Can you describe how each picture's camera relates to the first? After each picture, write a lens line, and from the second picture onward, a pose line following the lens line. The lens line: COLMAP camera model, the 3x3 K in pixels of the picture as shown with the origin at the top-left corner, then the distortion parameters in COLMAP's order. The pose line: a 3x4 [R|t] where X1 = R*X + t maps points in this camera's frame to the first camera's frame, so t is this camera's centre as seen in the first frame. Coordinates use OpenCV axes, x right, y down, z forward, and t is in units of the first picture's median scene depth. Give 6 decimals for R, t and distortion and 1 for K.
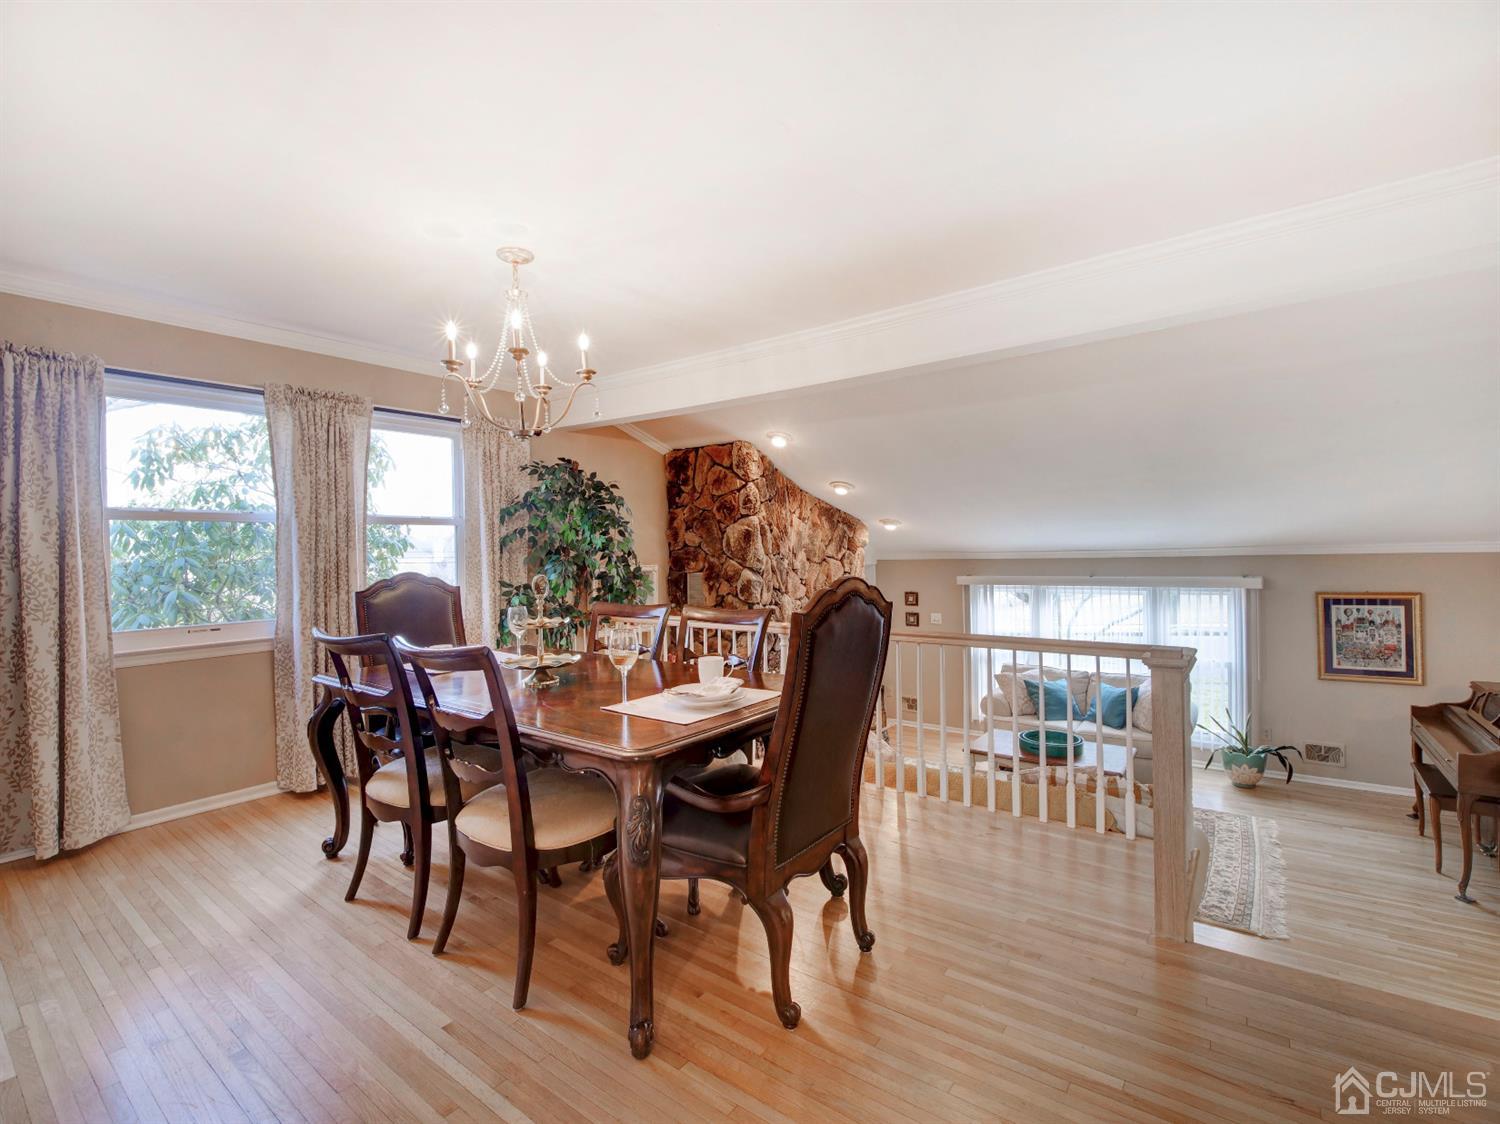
lens RADIAL K [[684.7, 0, 749.7], [0, 684.7, 550.8], [0, 0, 1]] dist [-0.002422, -0.000495]
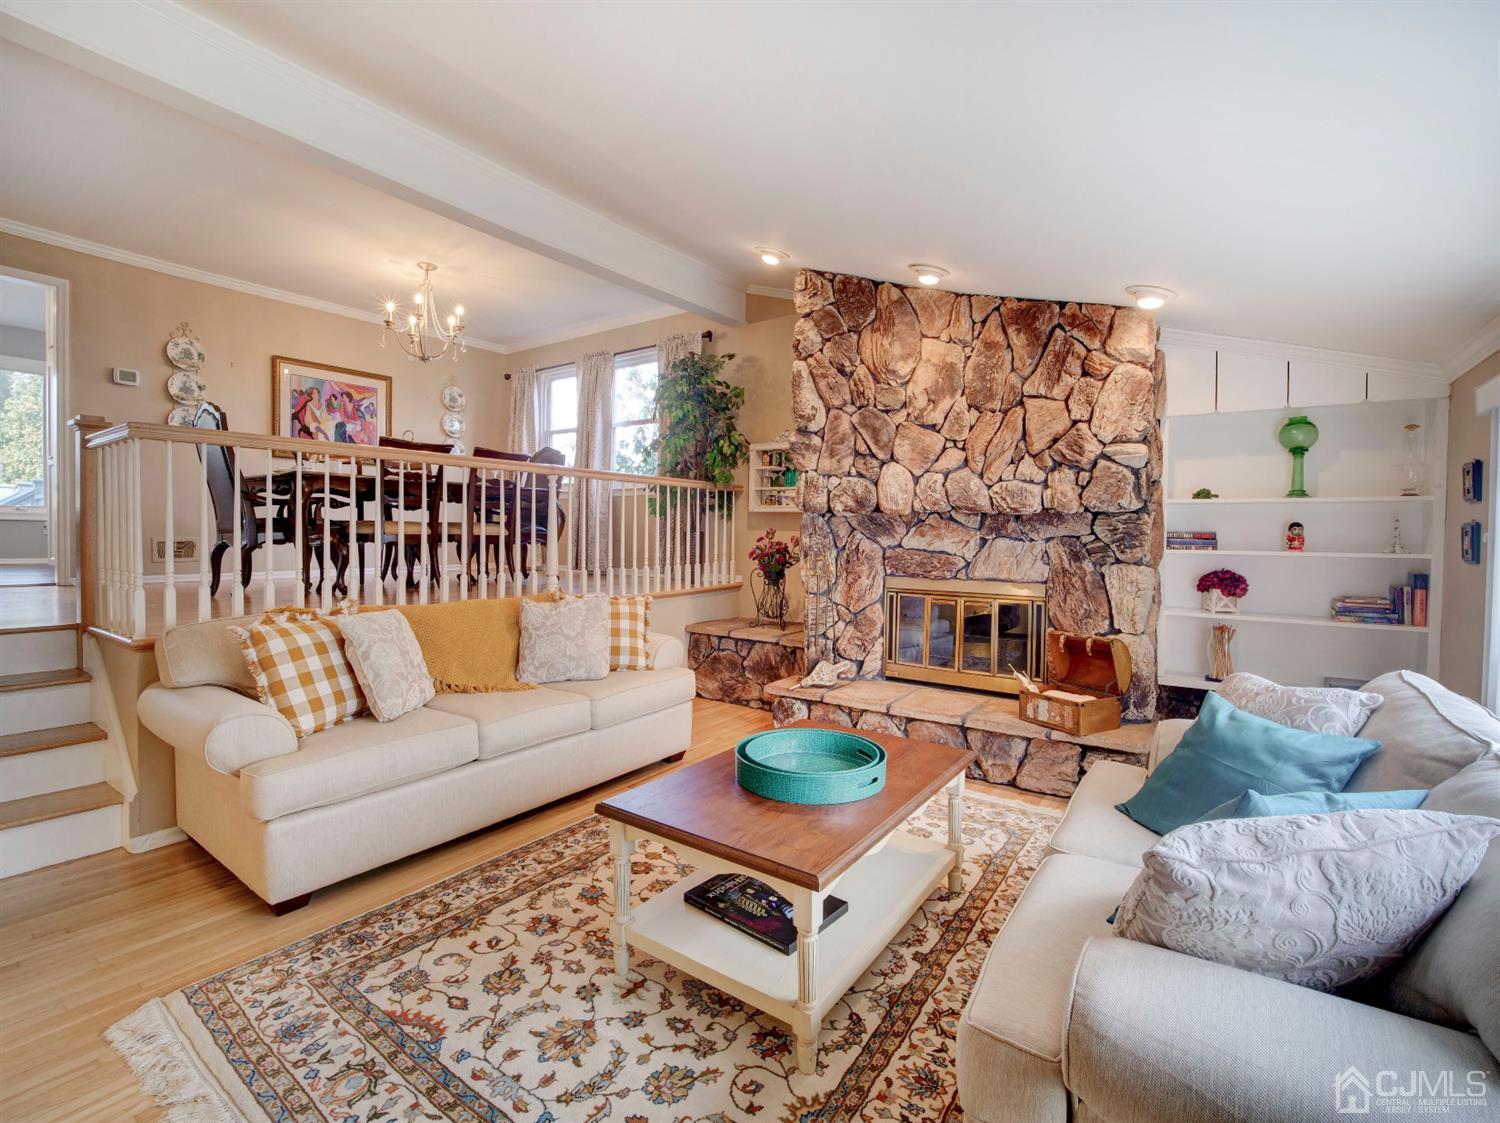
lens RADIAL K [[684.7, 0, 749.9], [0, 684.7, 556.4], [0, 0, 1]] dist [-0.002422, -0.000495]
pose [[0.011688, 0.052250, -0.998566, 0.701531], [-0.018765, 0.998469, 0.052026, 0.117881], [0.999756, 0.018130, 0.012650, 0.808161]]
